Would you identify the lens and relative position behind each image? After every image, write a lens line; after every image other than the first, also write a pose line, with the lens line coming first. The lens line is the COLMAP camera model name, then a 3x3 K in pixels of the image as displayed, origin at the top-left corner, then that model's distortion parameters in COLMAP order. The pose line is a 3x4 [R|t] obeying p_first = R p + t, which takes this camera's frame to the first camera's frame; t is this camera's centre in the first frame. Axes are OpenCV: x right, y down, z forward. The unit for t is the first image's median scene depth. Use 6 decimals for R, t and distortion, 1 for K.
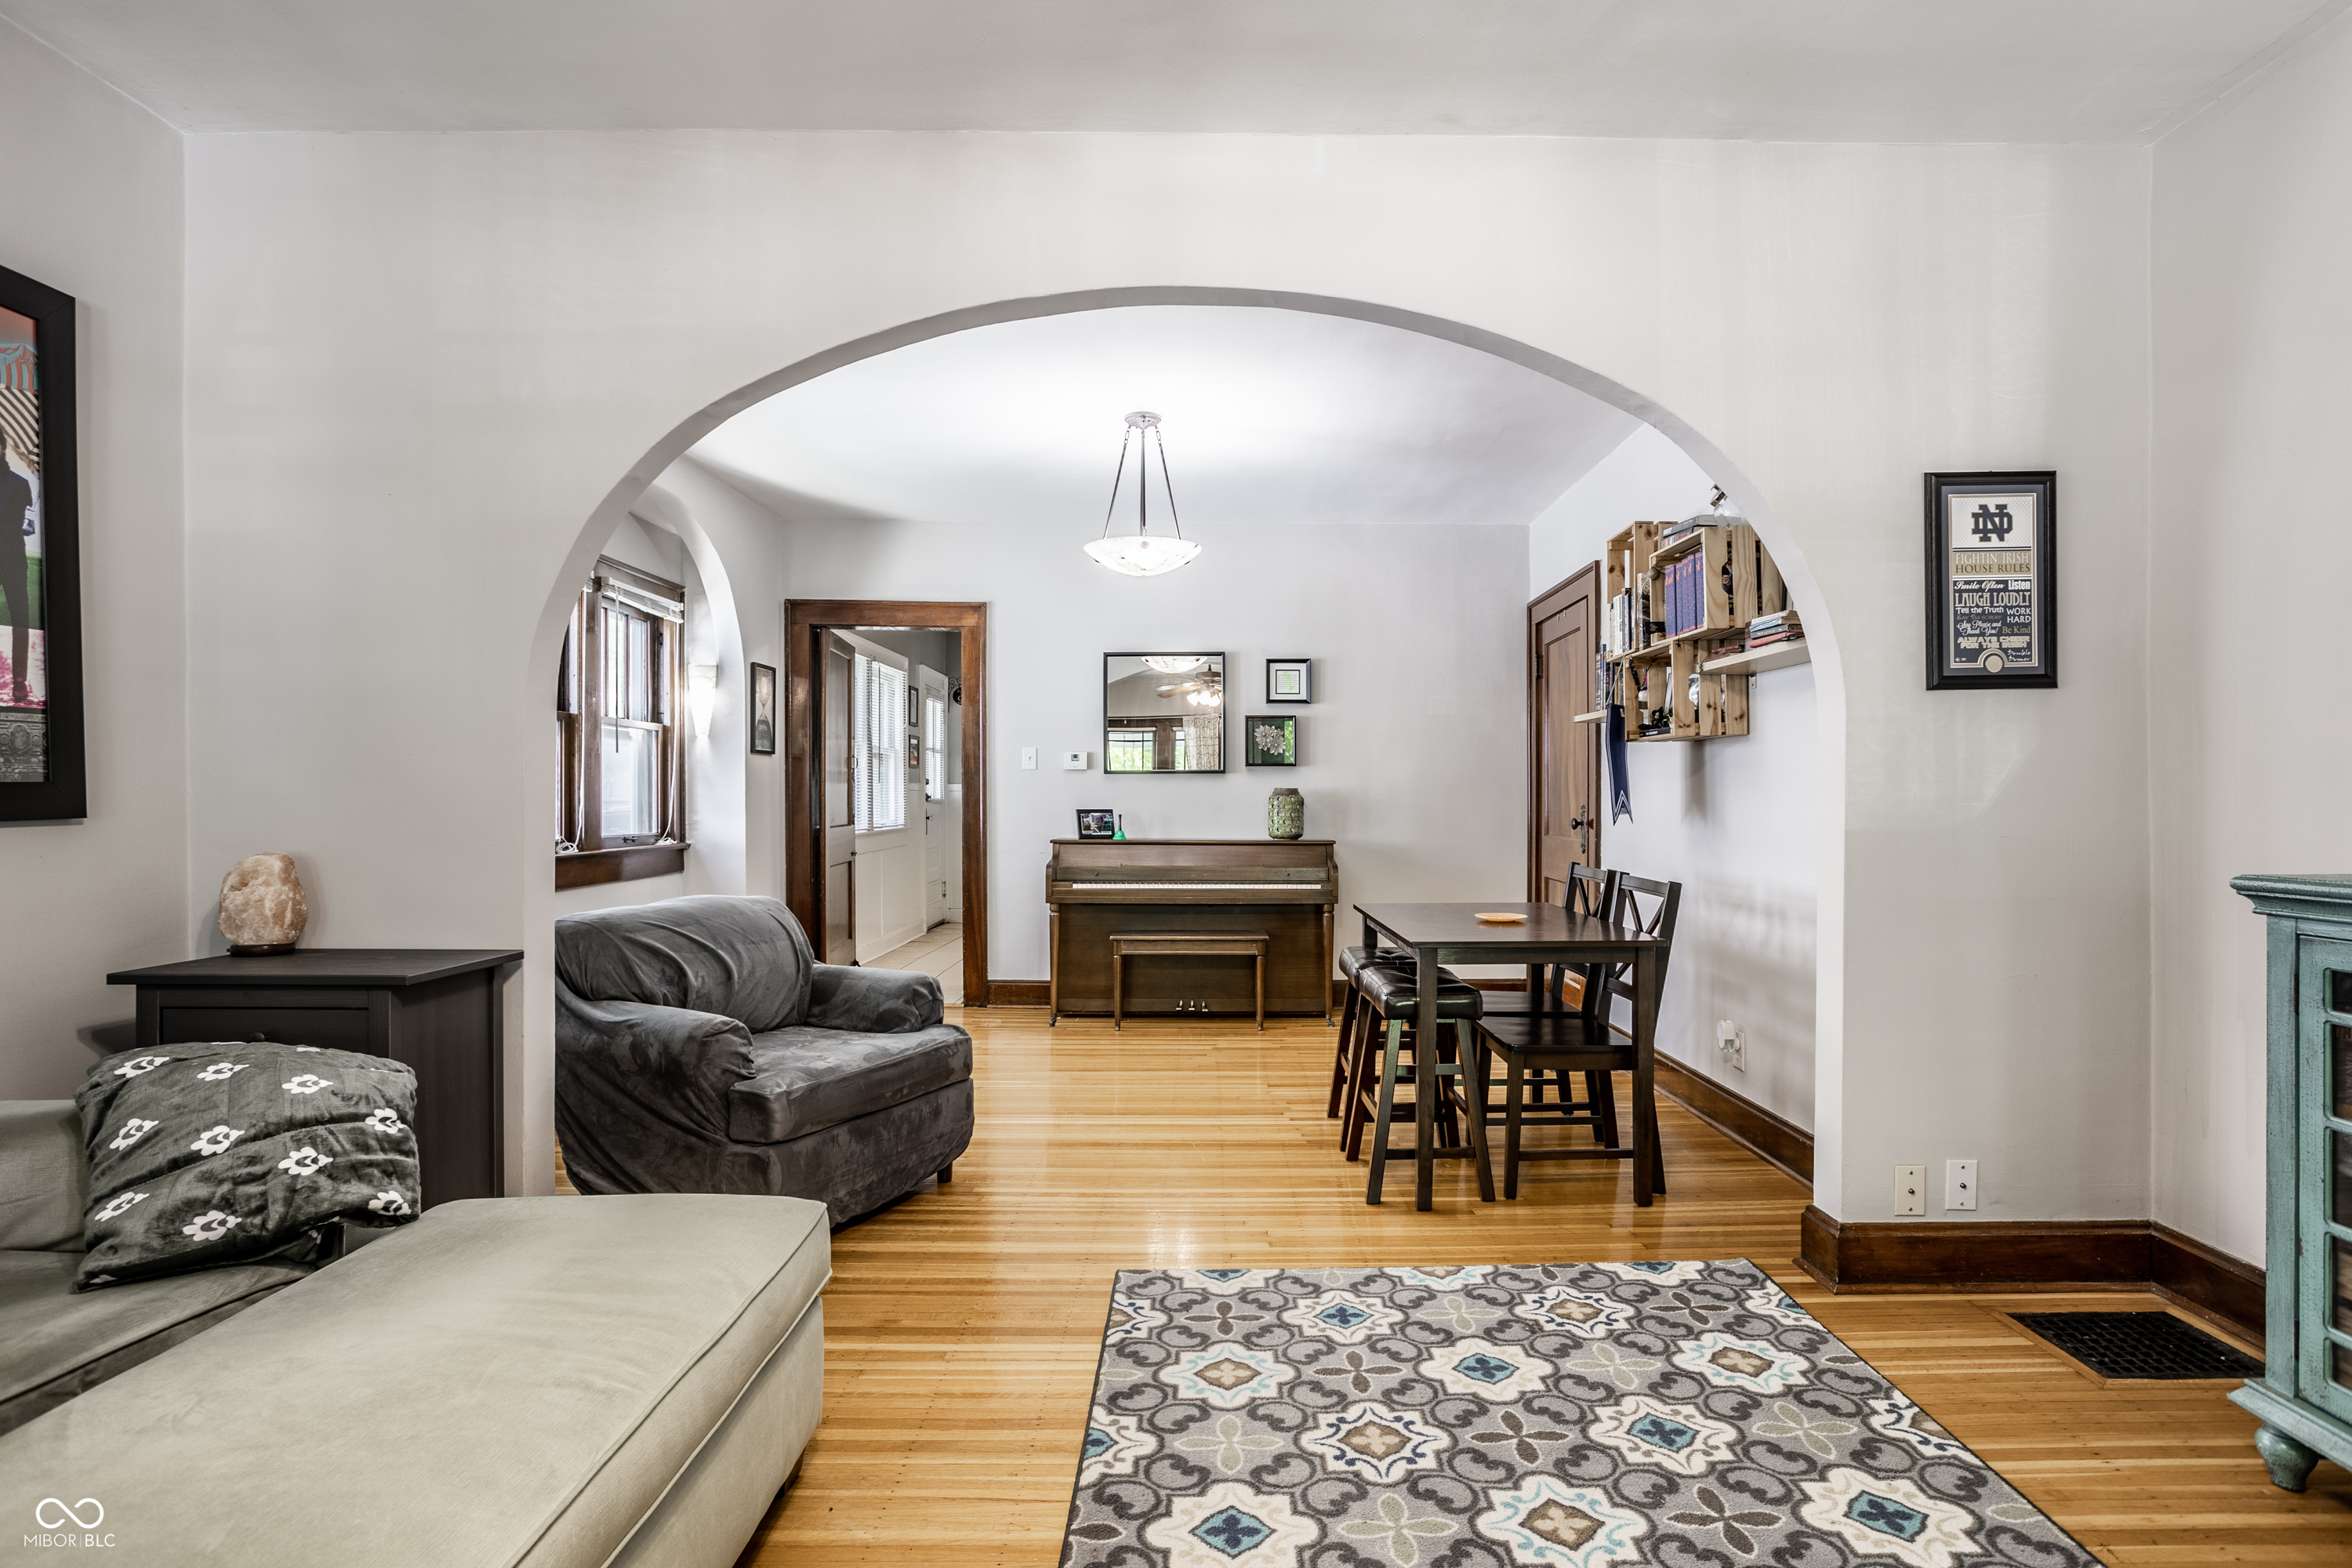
lens RADIAL K [[1210.2, 0, 1211.0], [0, 1210.2, 801.7], [0, 0, 1]] dist [-0.059056, 0.036418]
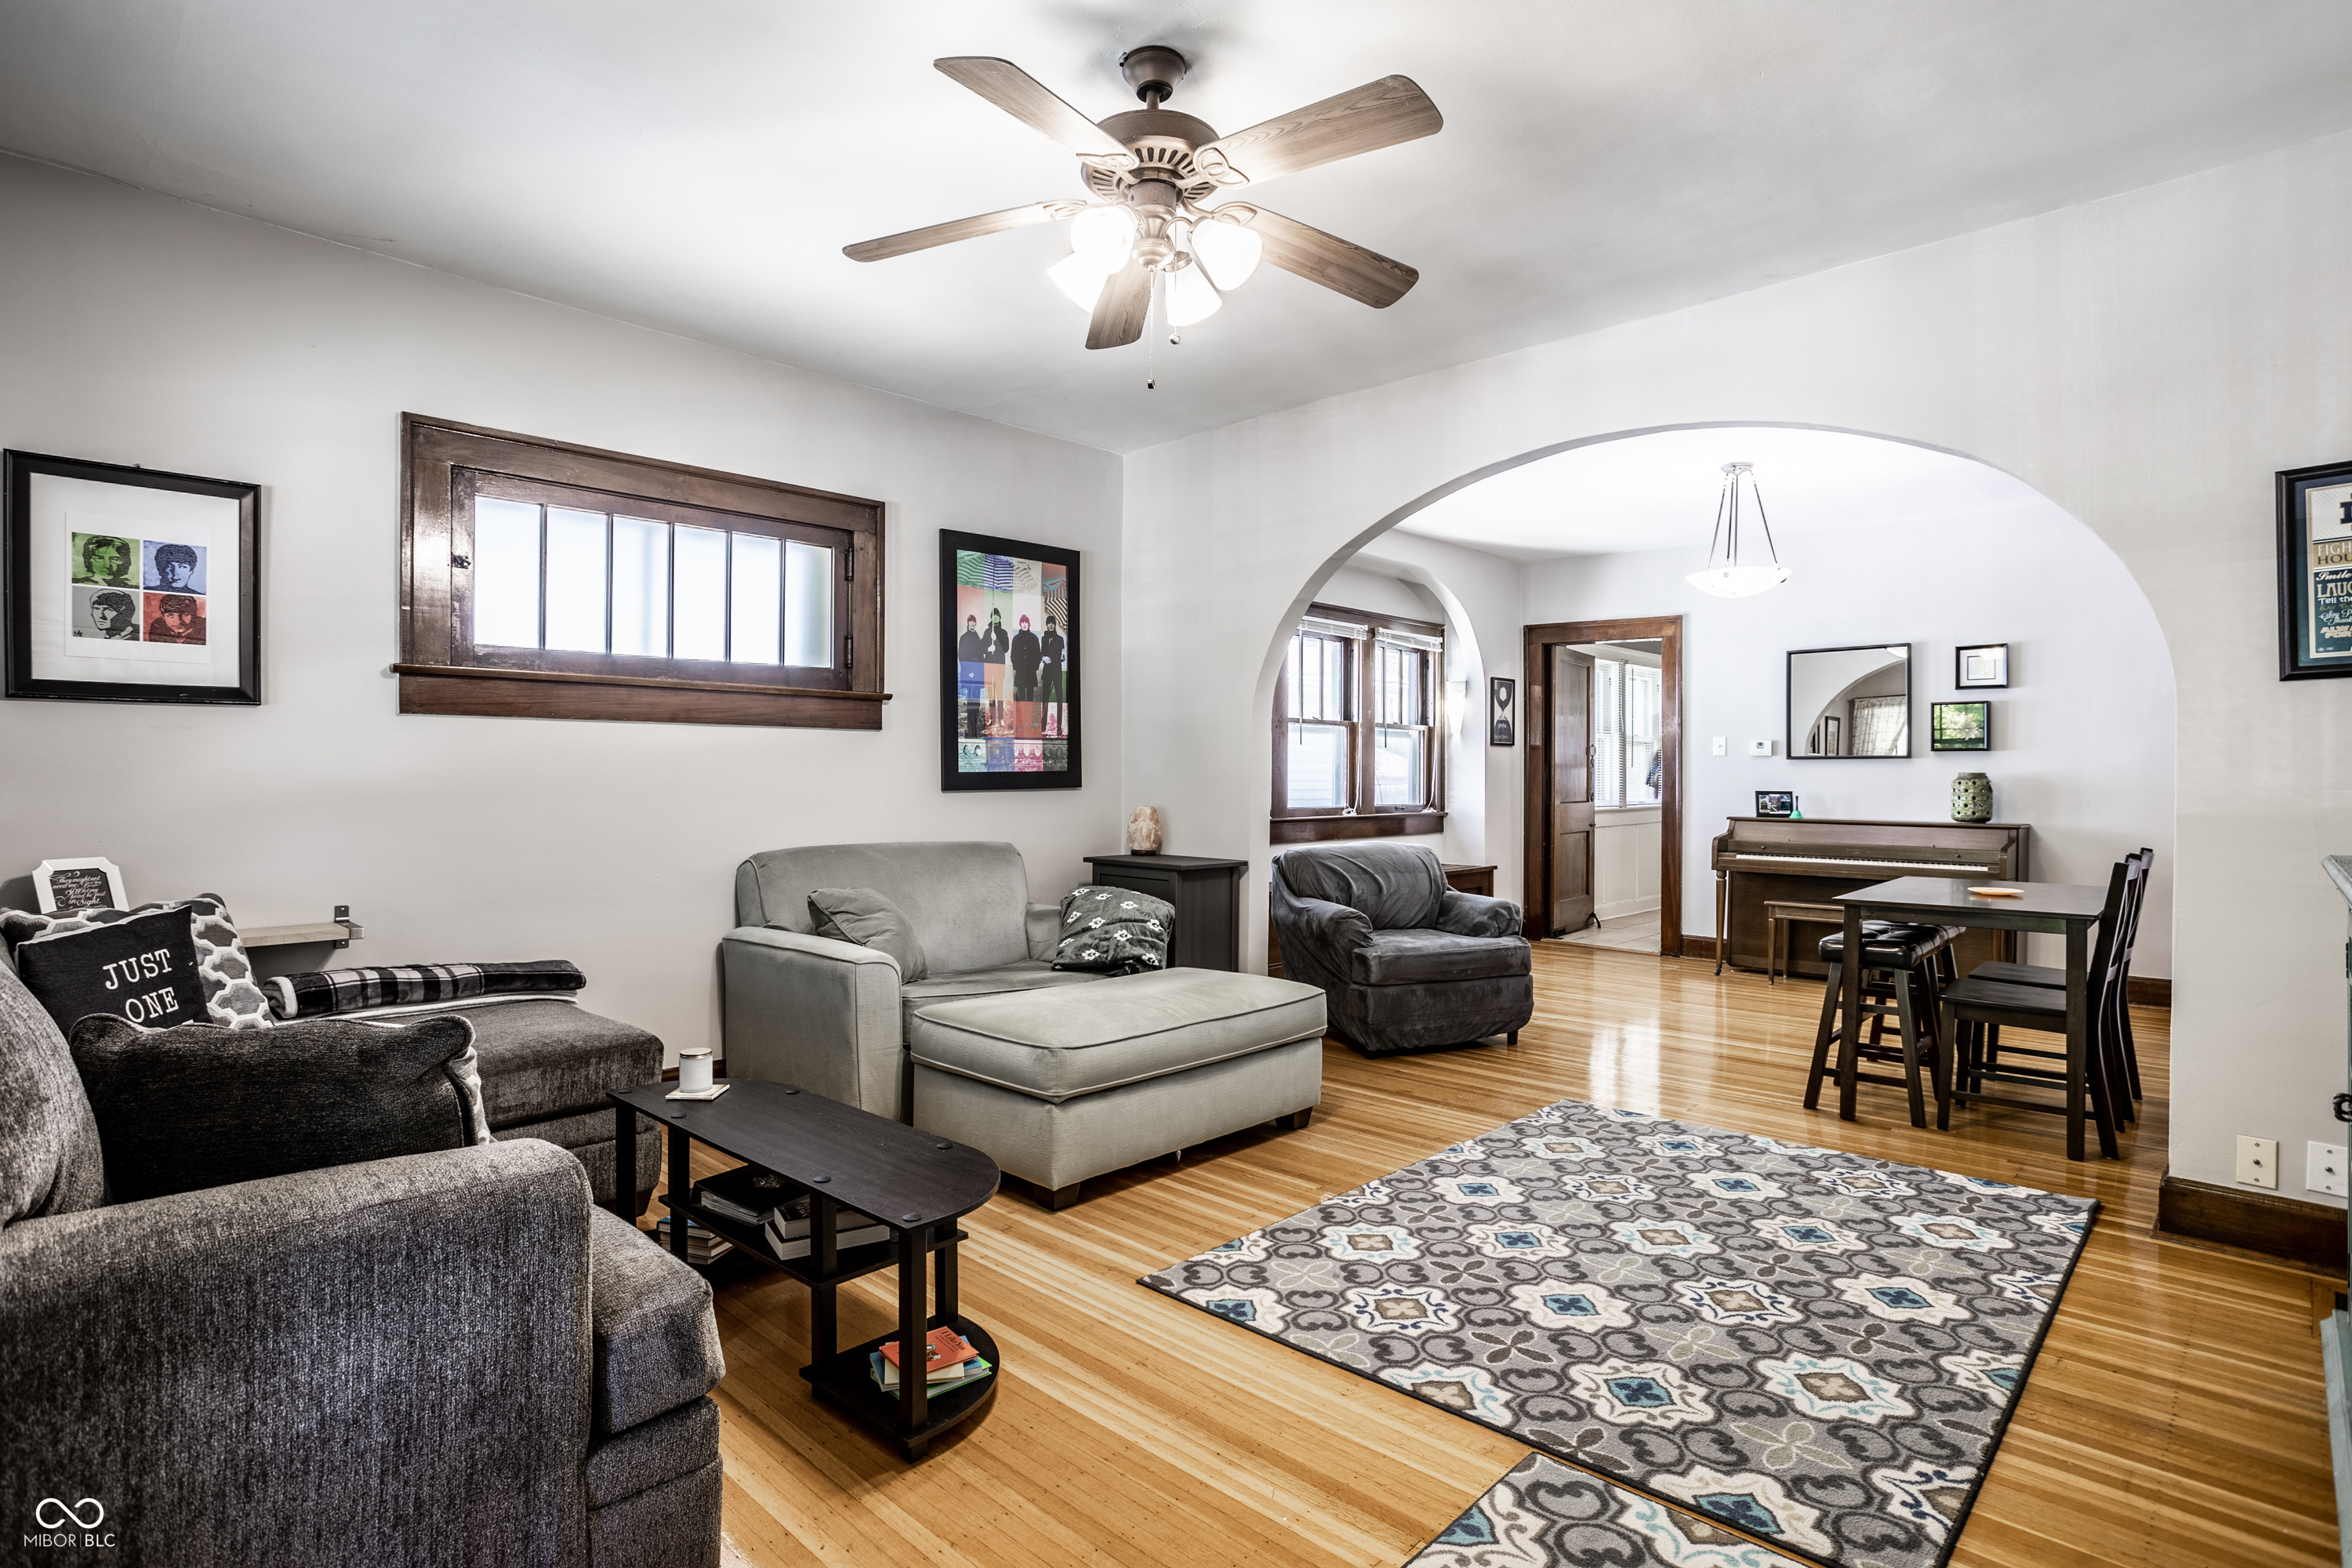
lens RADIAL K [[1180.0, 0, 1174.2], [0, 1180.0, 780.7], [0, 0, 1]] dist [-0.064821, 0.042793]
pose [[0.715219, 0.006022, -0.698874, 0.289138], [-0.007187, 0.999973, 0.001262, -0.000723], [0.698863, 0.004121, 0.715244, -0.183381]]
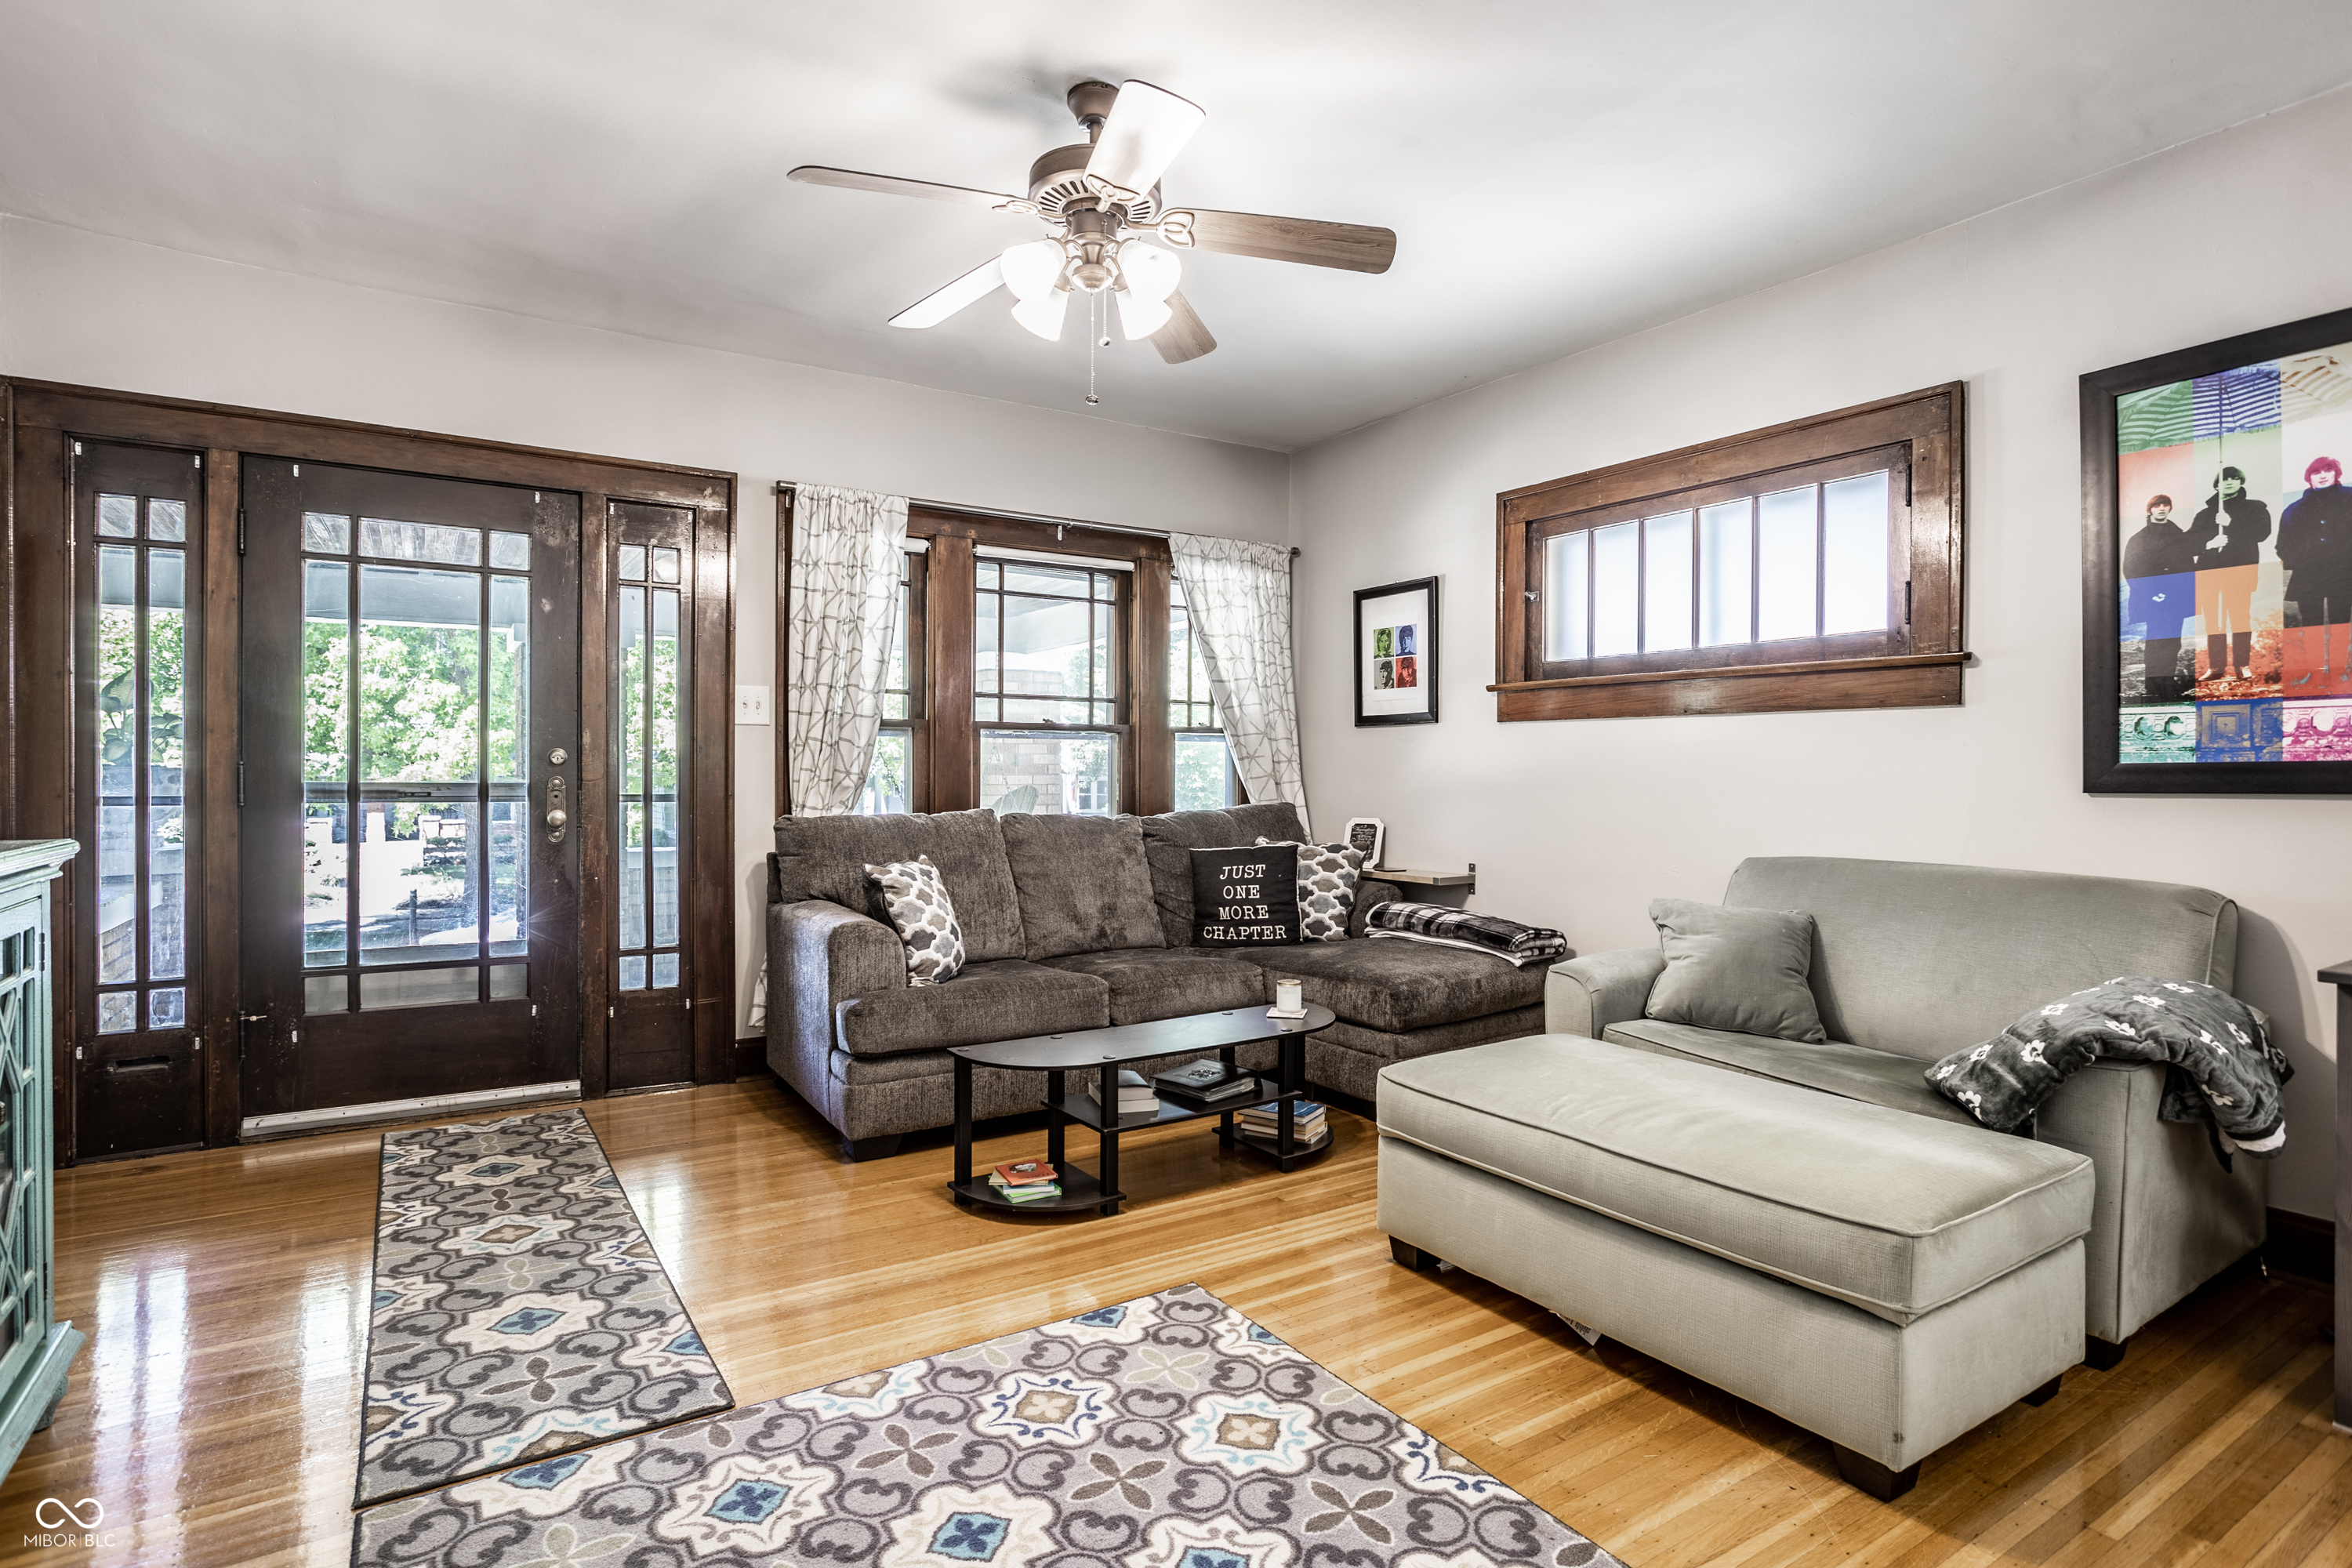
lens RADIAL K [[1189.6, 0, 1166.0], [0, 1189.6, 776.9], [0, 0, 1]] dist [-0.057182, 0.039484]
pose [[-0.845487, 0.002222, -0.533991, 0.210769], [-0.003986, 0.999937, 0.010472, -0.002621], [0.533981, 0.010982, -0.845425, 0.499703]]
